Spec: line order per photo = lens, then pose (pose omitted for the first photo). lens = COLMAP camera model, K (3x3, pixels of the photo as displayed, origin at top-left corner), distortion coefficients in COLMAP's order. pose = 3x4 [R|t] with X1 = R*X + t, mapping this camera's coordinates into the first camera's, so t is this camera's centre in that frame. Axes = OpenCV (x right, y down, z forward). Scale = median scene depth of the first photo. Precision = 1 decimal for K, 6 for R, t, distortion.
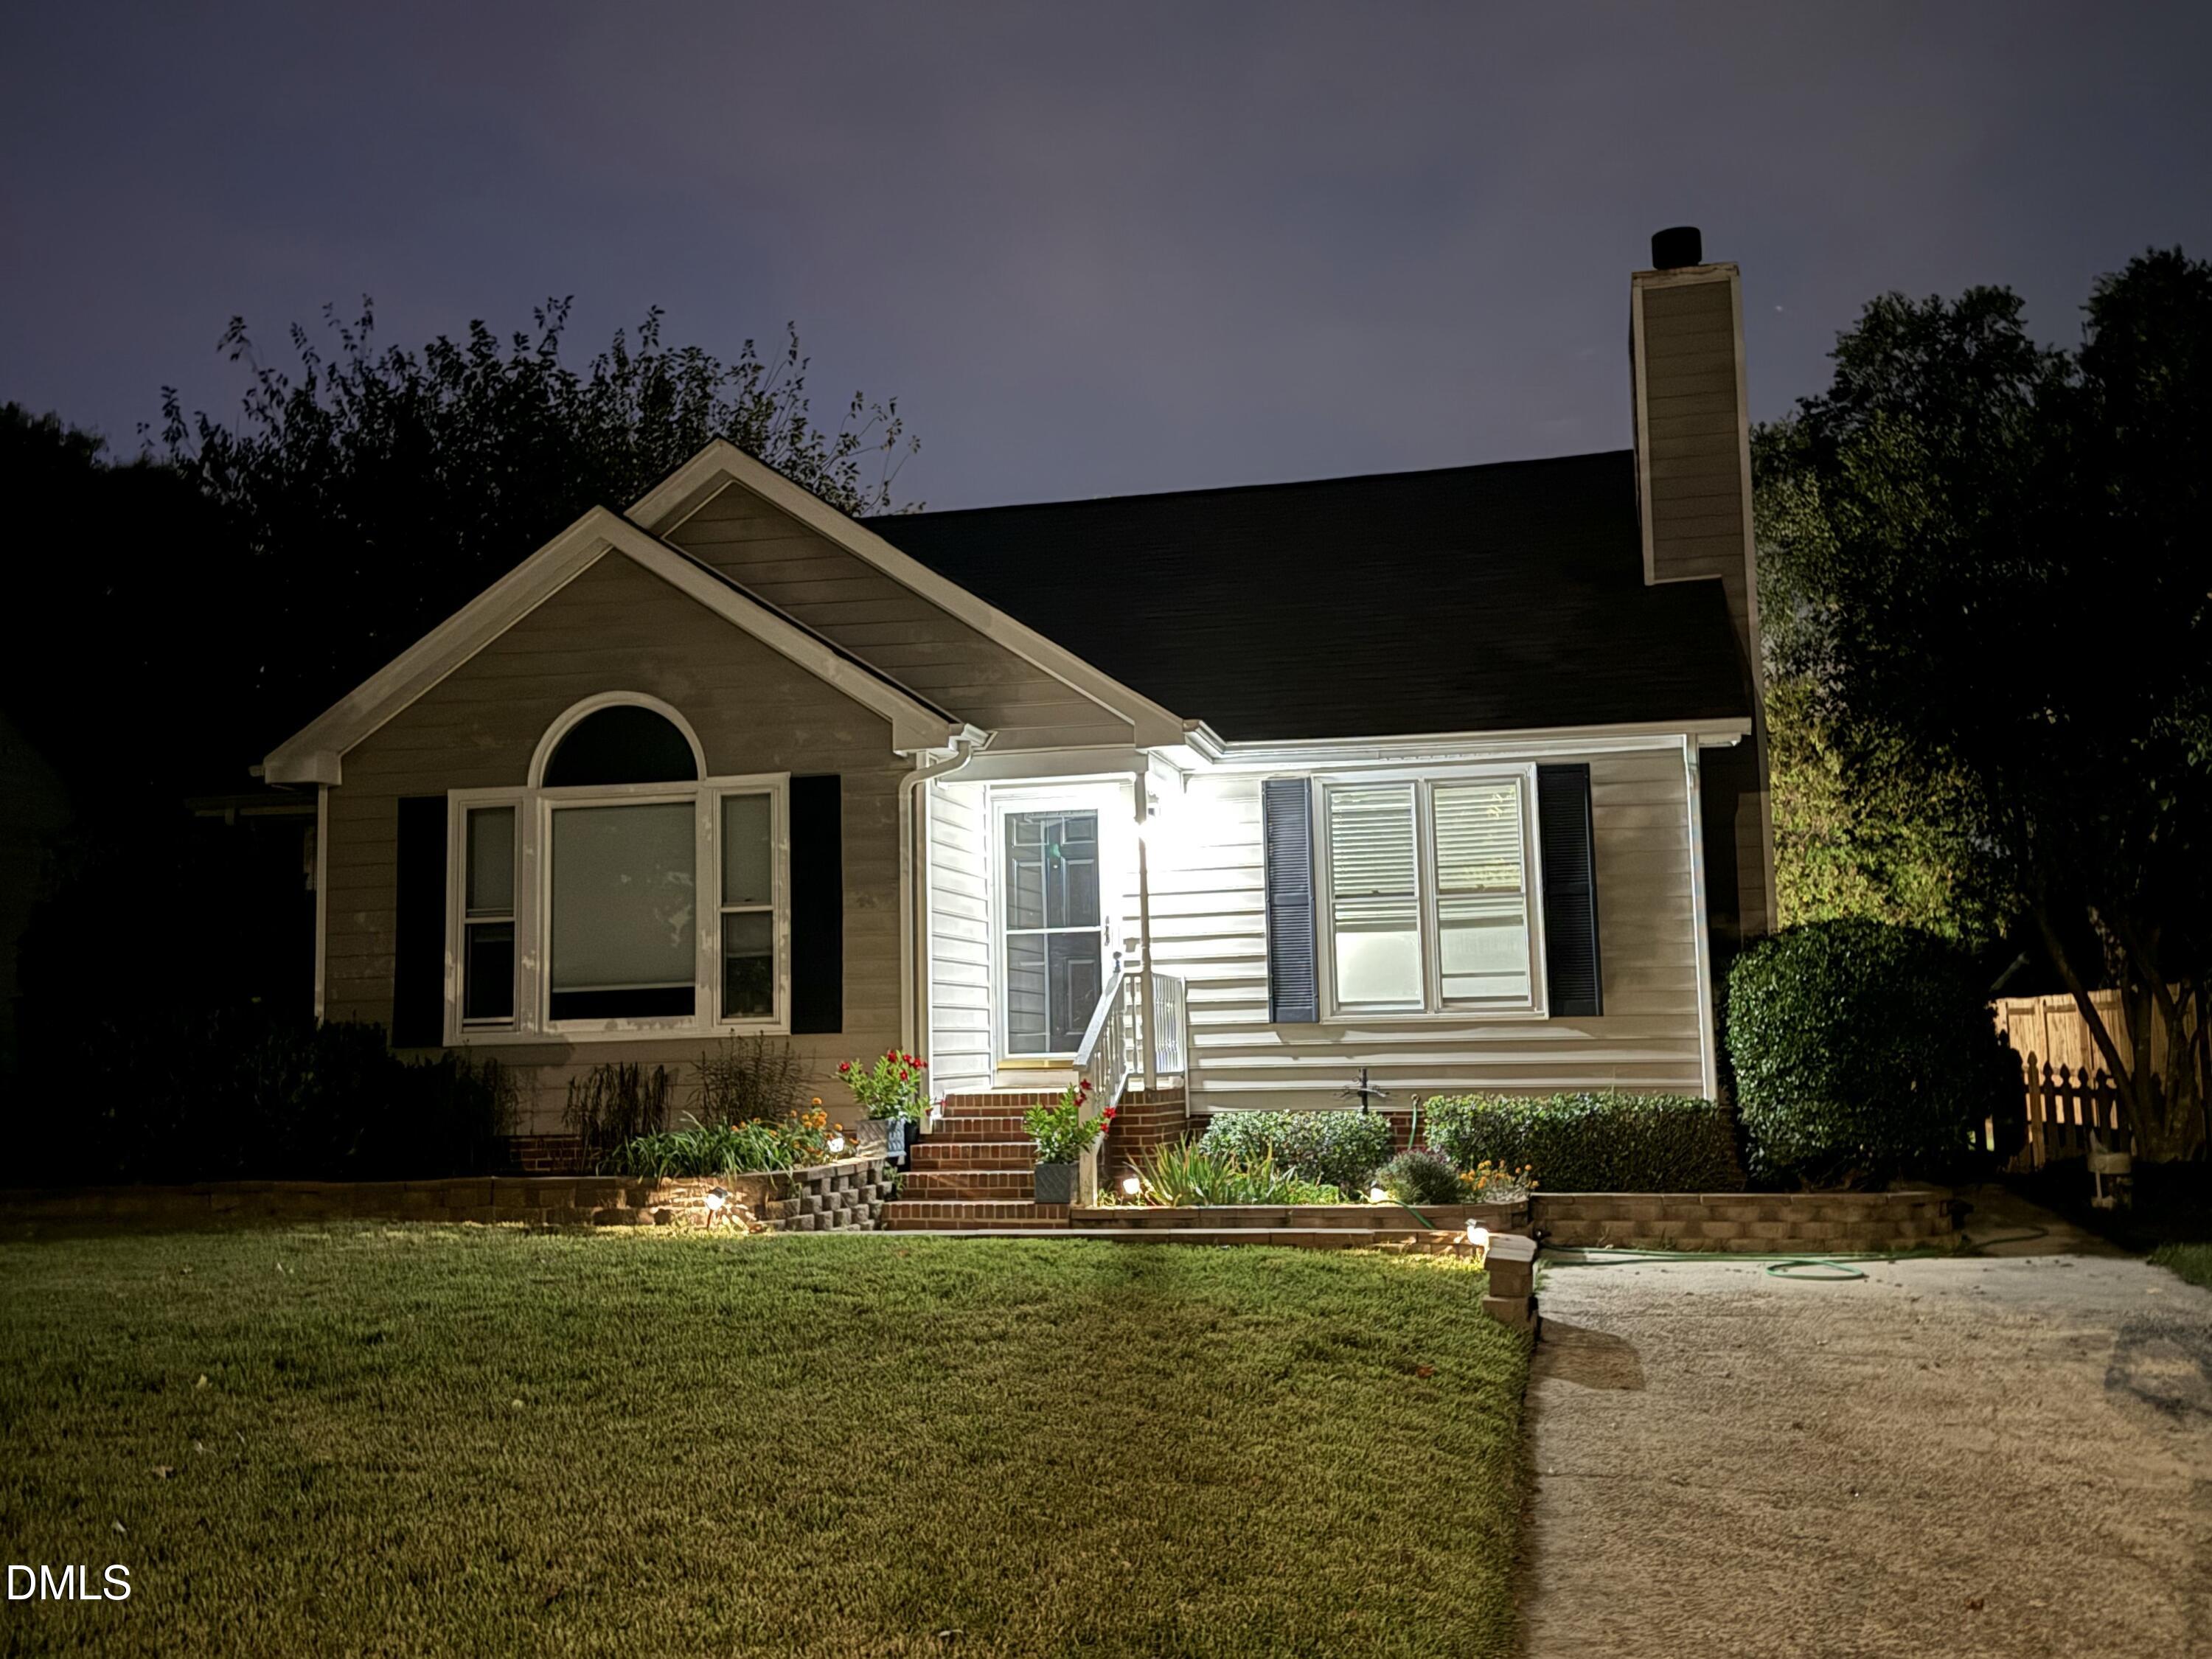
lens RADIAL K [[2151.3, 0, 1004.6], [0, 2151.3, 827.6], [0, 0, 1]] dist [0.189481, -0.363721]
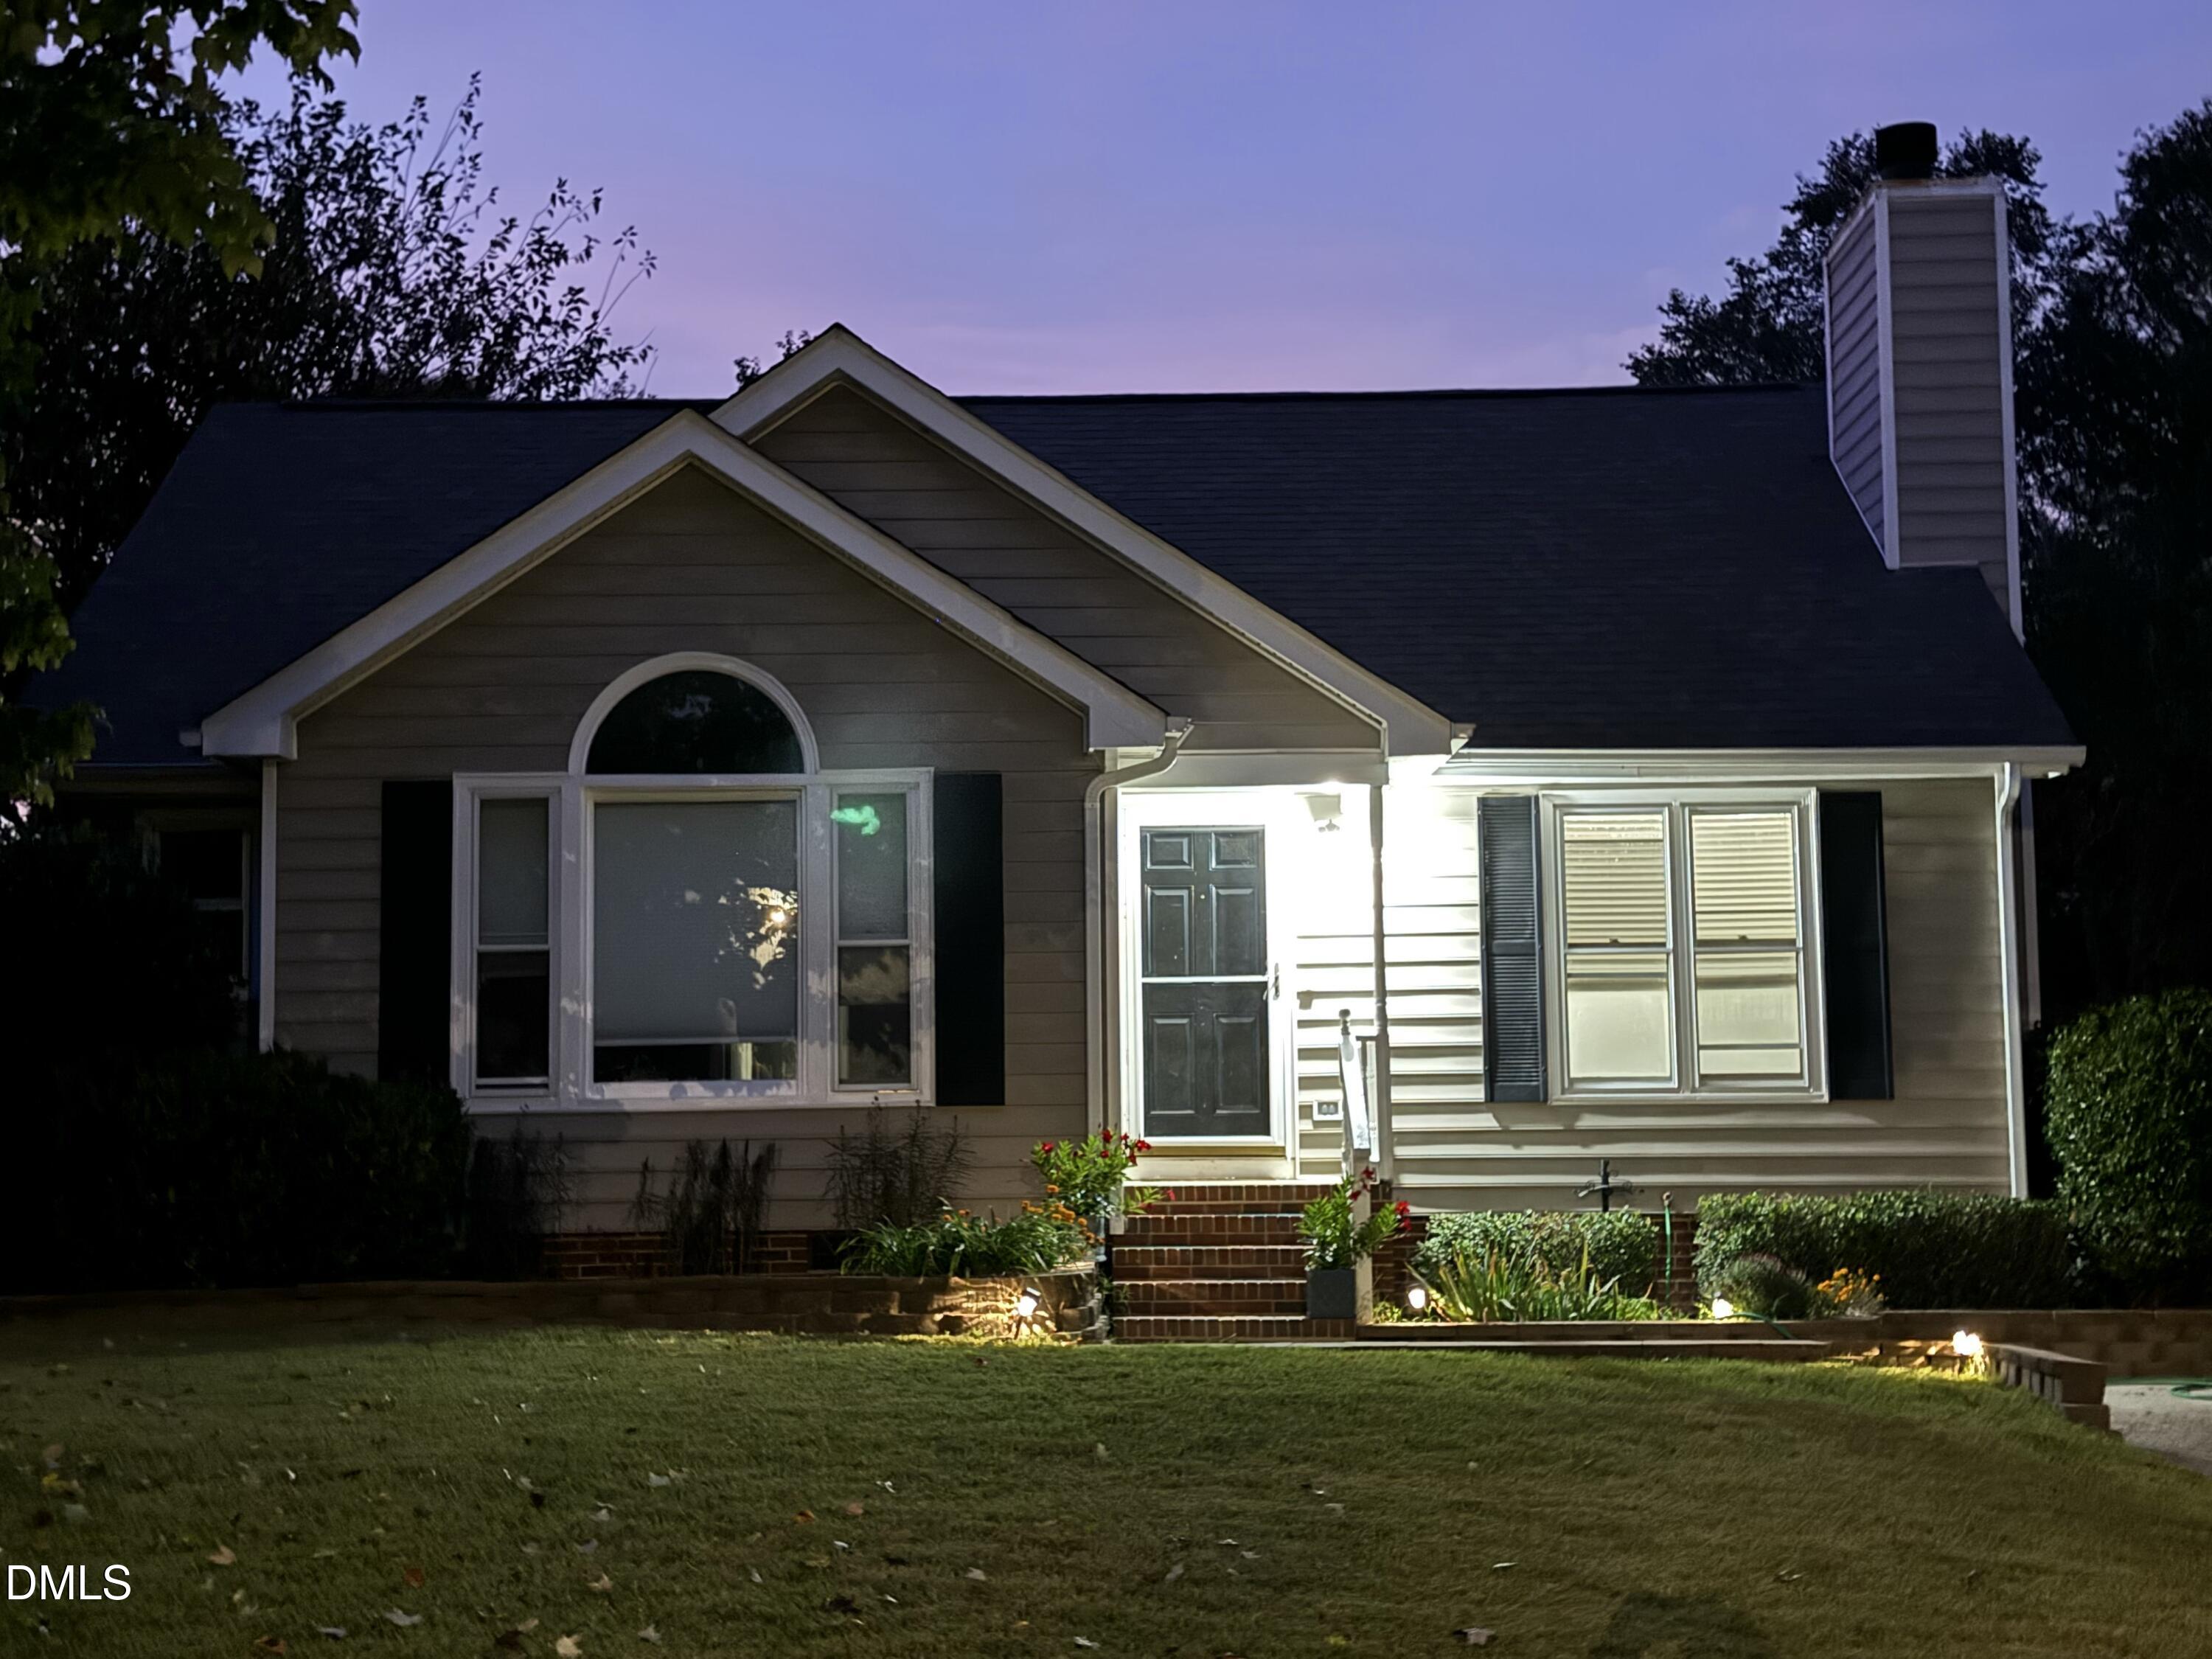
lens RADIAL K [[3267.5, 0, 1106.0], [0, 3267.5, 829.5], [0, 0, 1]] dist [0.203710, -0.688151]
pose [[0.979338, 0.032866, 0.199541, -0.265436], [-0.033809, 0.999427, 0.001321, -0.006962], [-0.199384, -0.008040, 0.979889, -0.159203]]
